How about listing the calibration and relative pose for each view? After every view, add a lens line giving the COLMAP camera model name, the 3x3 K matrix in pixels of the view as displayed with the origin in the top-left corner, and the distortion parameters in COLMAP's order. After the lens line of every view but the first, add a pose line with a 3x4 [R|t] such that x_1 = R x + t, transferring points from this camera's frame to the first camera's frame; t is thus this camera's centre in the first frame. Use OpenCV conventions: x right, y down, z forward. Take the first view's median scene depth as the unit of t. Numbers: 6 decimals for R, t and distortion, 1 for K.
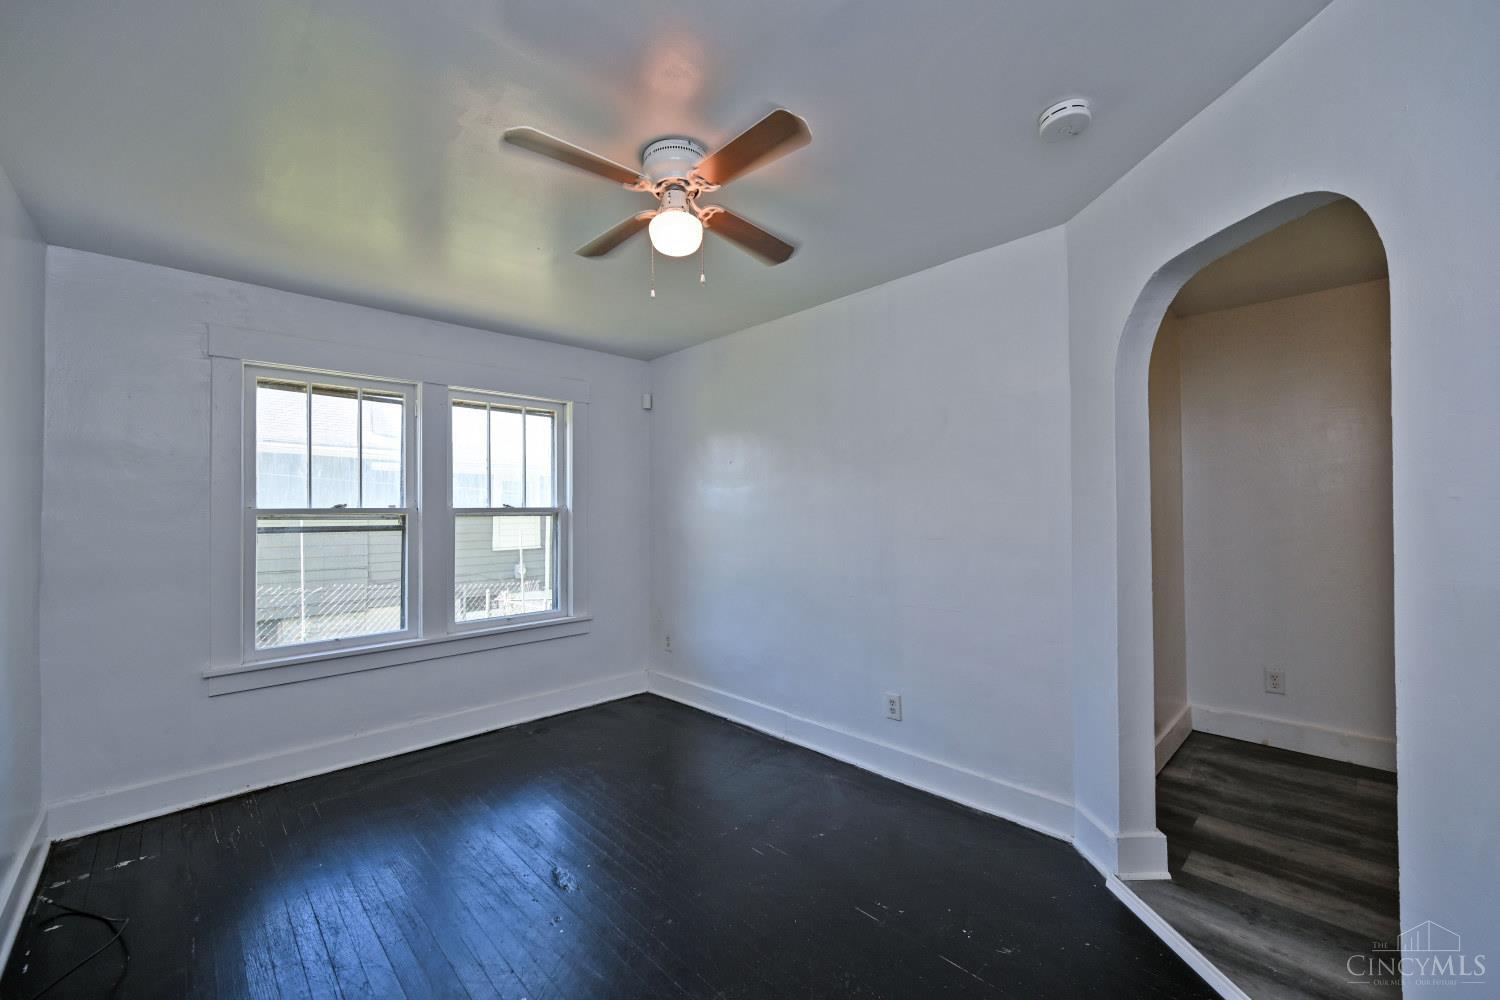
lens RADIAL K [[586.9, 0, 750.0], [0, 586.9, 500.0], [0, 0, 1]] dist [-0.000445, -0.000094]
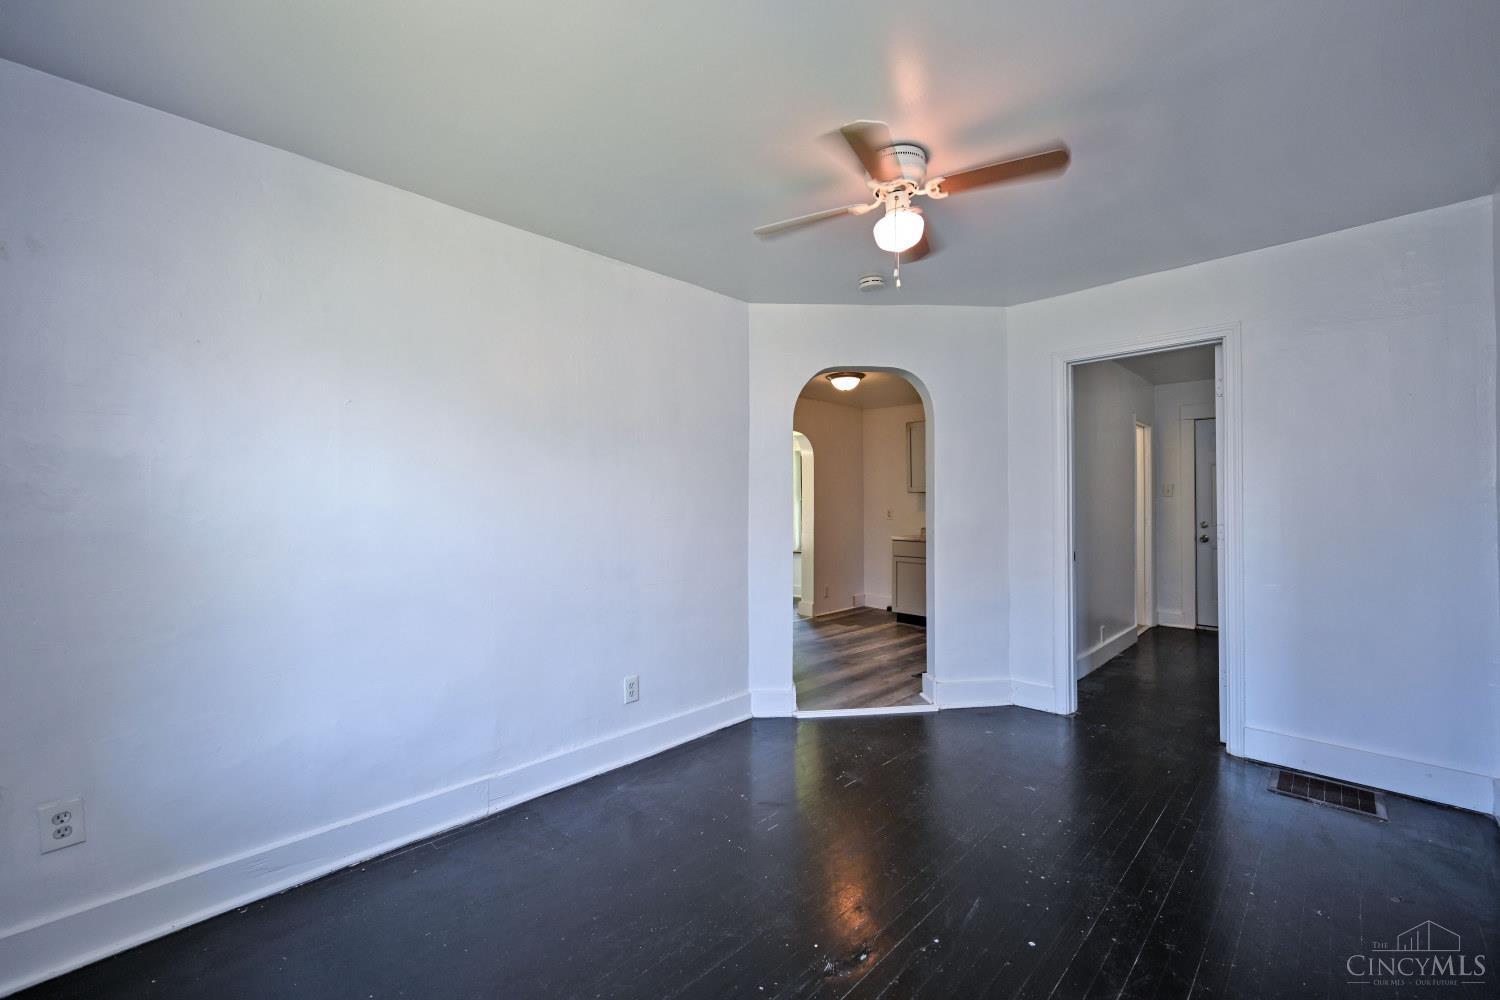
lens RADIAL K [[586.9, 0, 750.0], [0, 586.9, 500.0], [0, 0, 1]] dist [-0.000445, -0.000094]
pose [[-0.017030, 0.021833, 0.999617, -0.756225], [-0.018184, 0.999589, -0.022142, 0.046673], [-0.999690, -0.018554, -0.016626, 0.809110]]
